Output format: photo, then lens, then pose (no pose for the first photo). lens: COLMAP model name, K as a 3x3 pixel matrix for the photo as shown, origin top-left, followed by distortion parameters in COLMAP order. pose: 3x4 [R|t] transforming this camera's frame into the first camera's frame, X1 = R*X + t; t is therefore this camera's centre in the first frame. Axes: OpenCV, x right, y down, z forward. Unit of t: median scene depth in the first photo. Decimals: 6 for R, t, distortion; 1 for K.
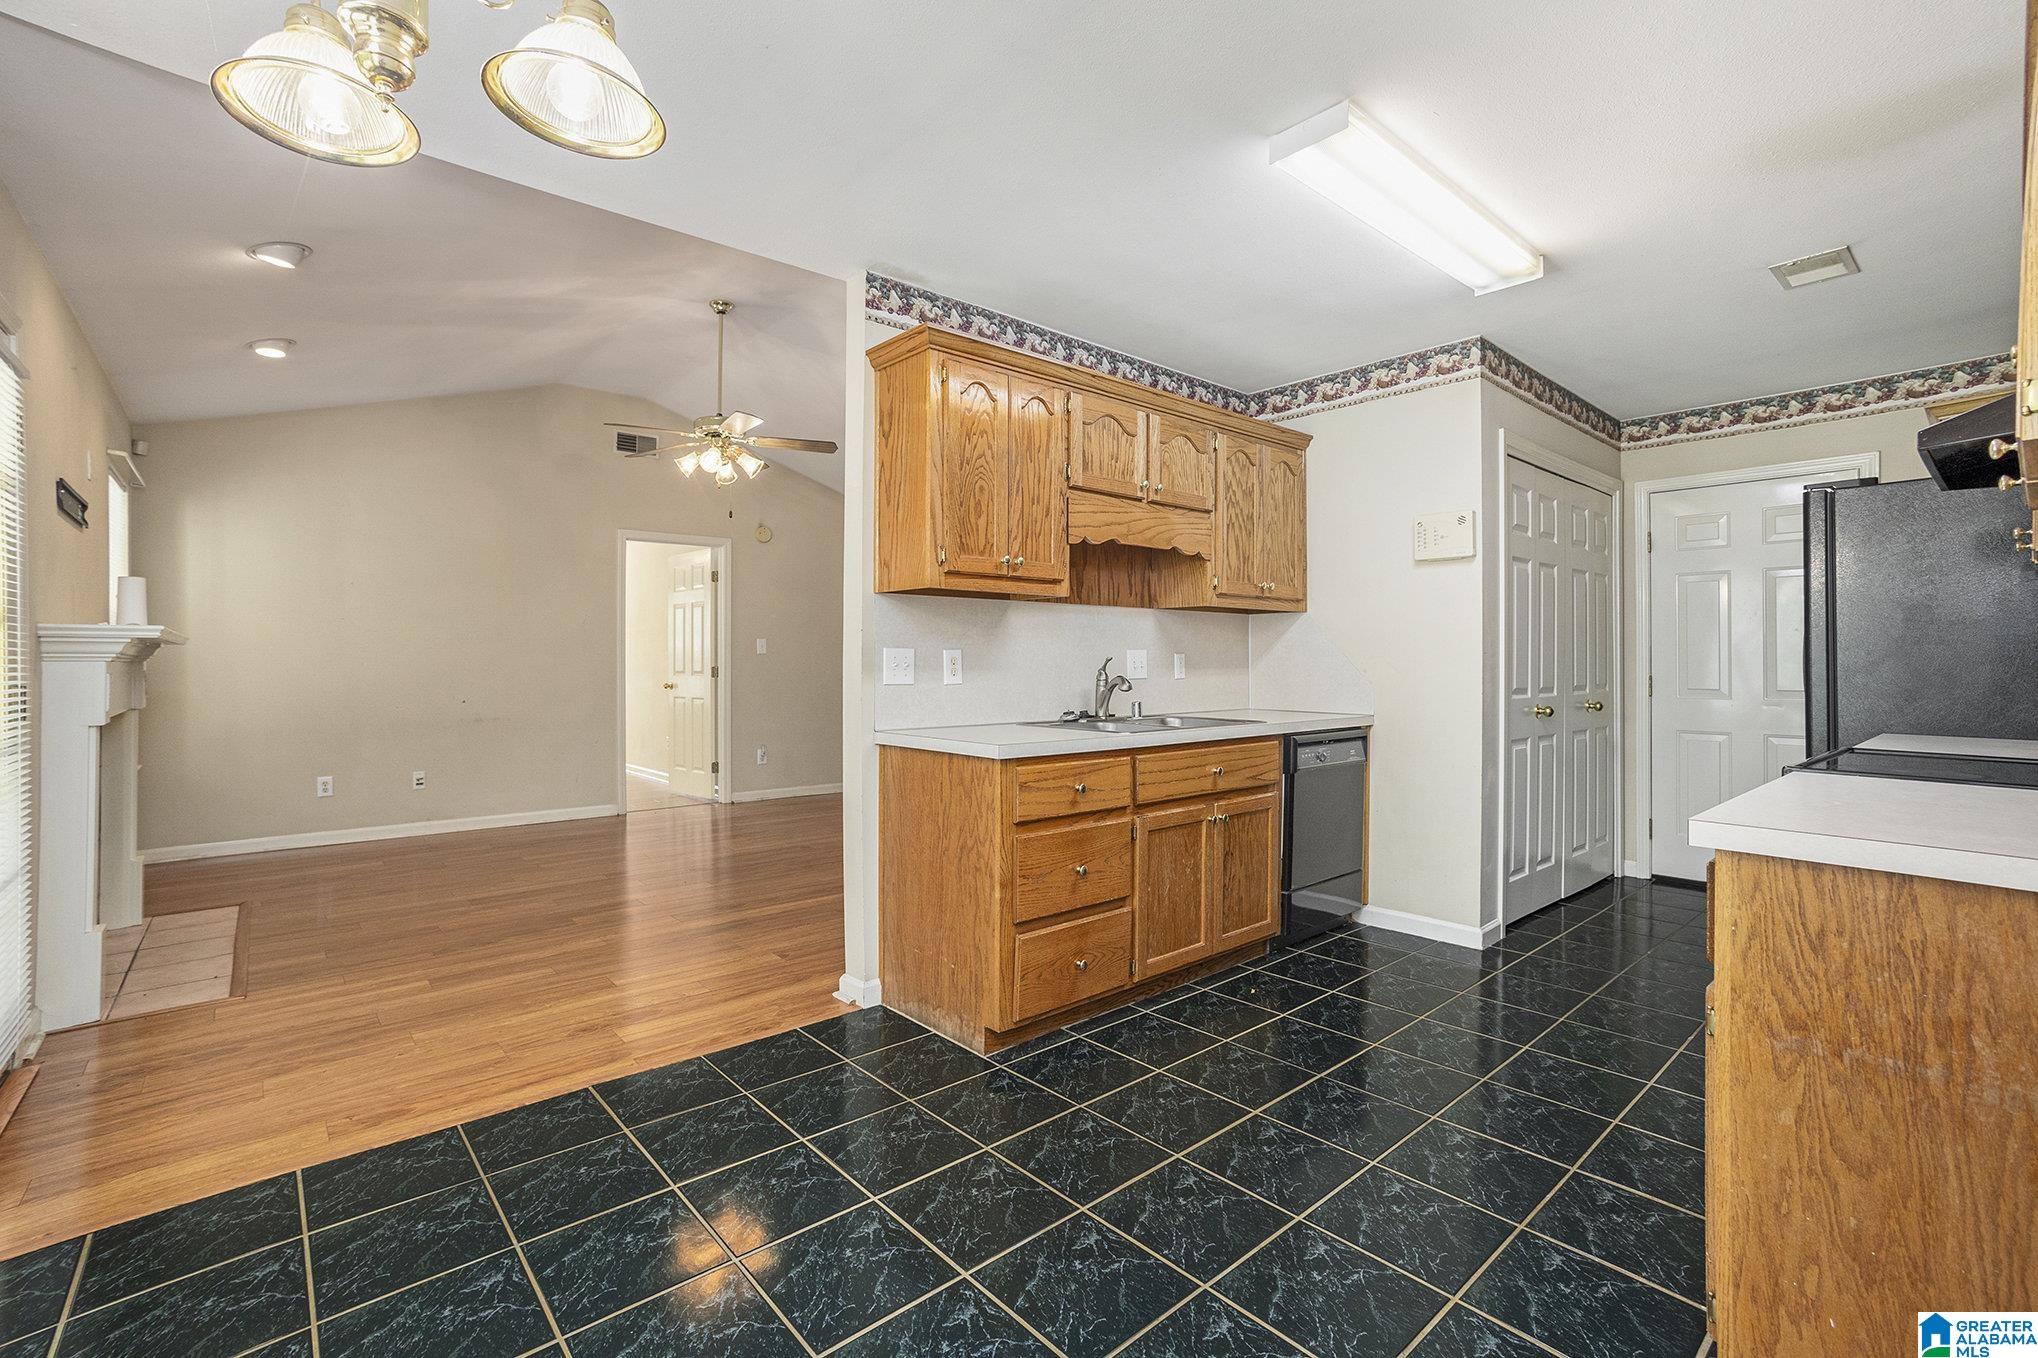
lens RADIAL K [[881.1, 0, 1034.7], [0, 881.1, 669.6], [0, 0, 1]] dist [0.002382, 0.006965]
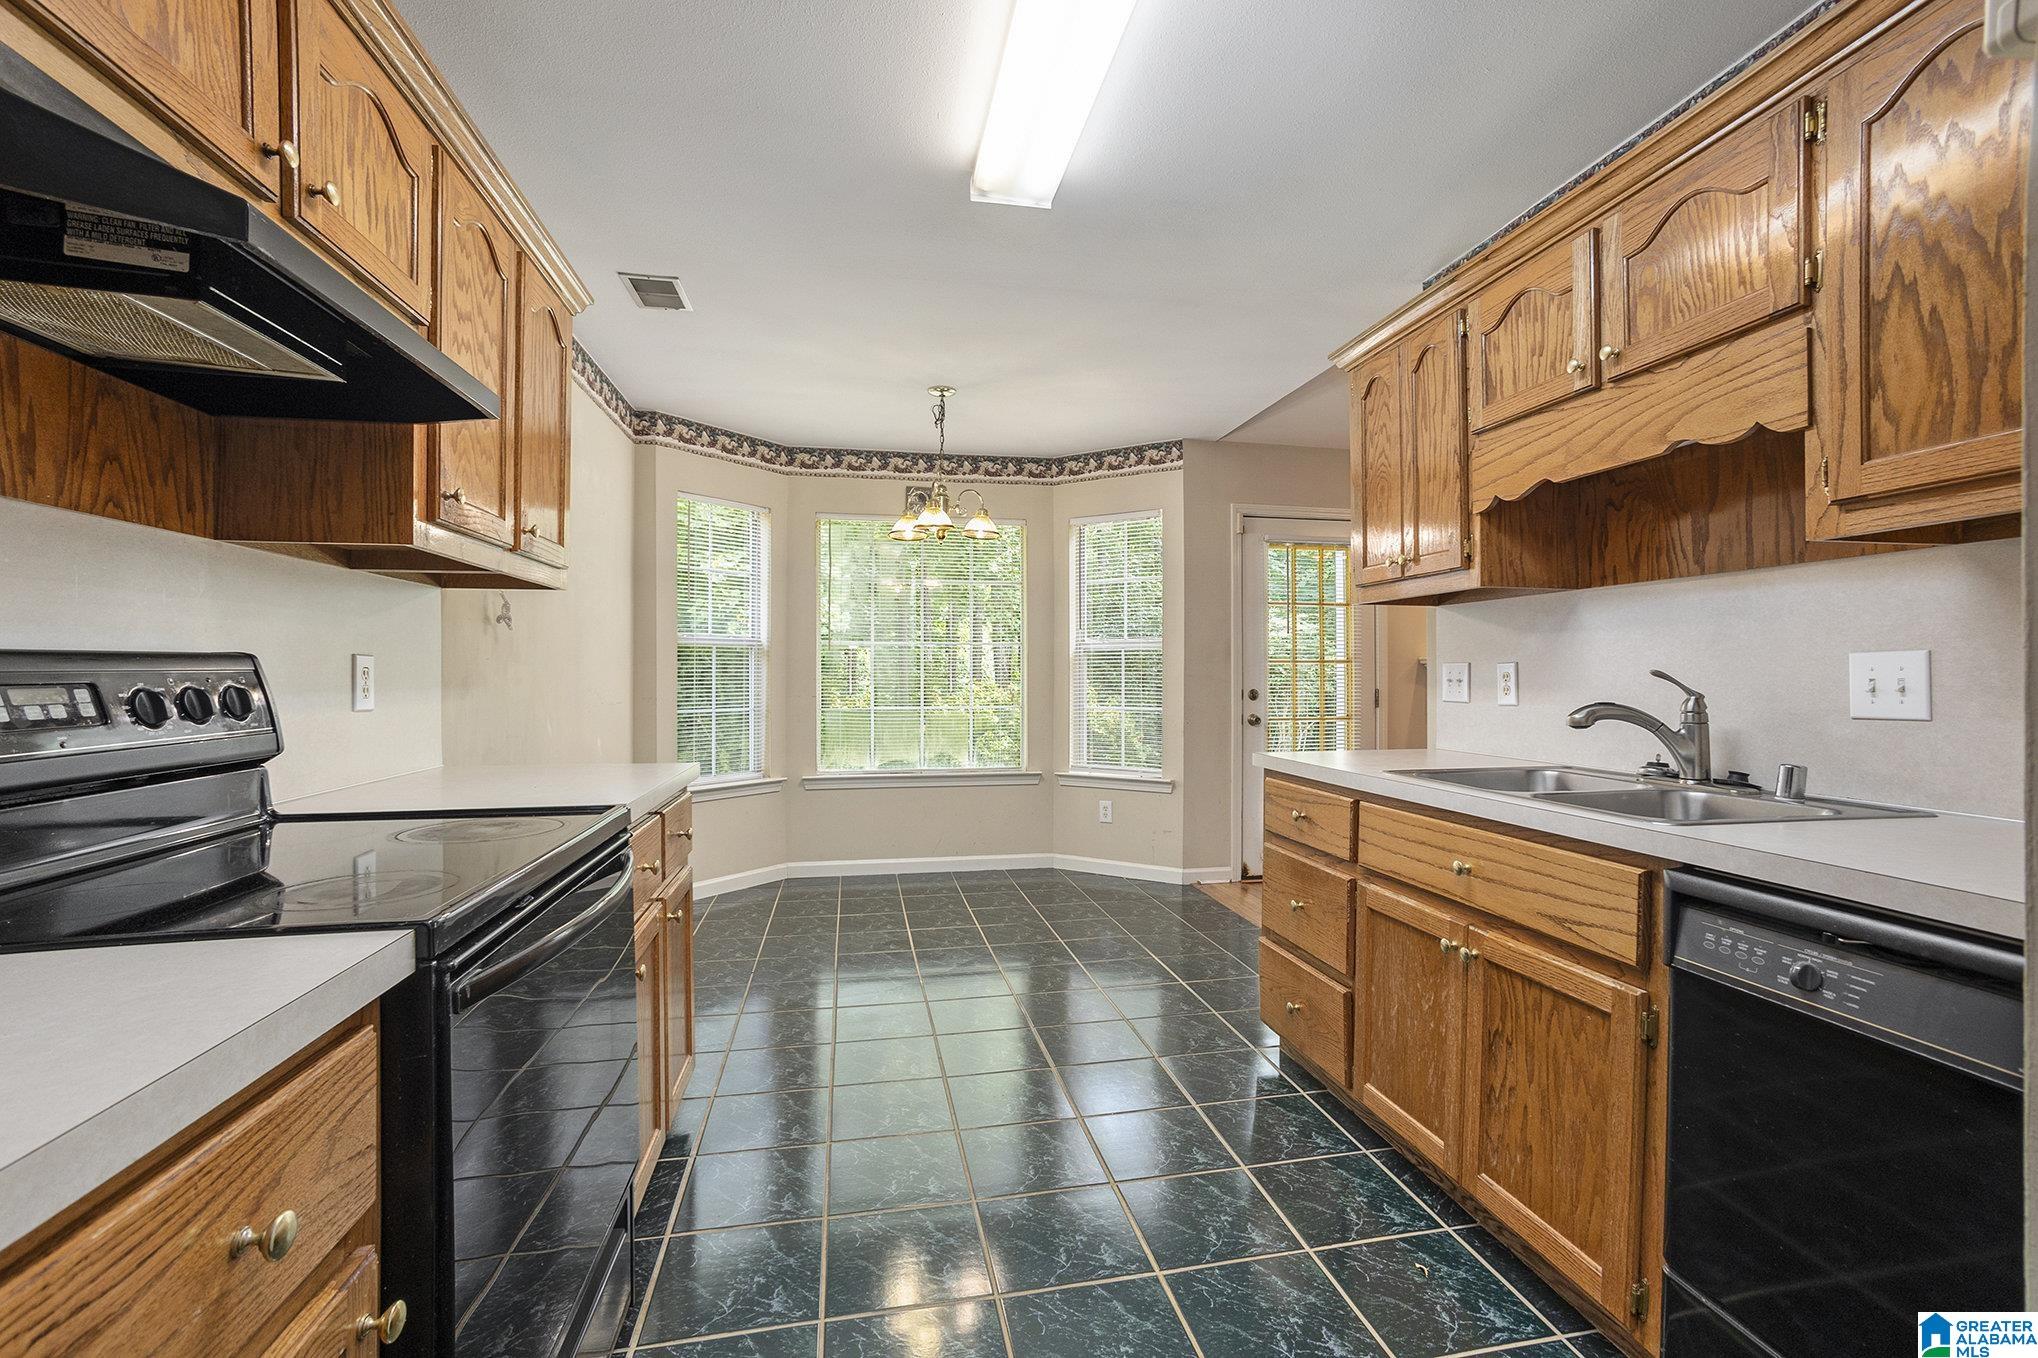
lens RADIAL K [[881.1, 0, 1020.4], [0, 881.1, 680.4], [0, 0, 1]] dist [0.002382, 0.006965]
pose [[-0.510734, 0.007264, -0.859708, 0.808040], [-0.000332, 0.999963, 0.008646, -0.012359], [0.859739, 0.004702, -0.510712, 0.993075]]
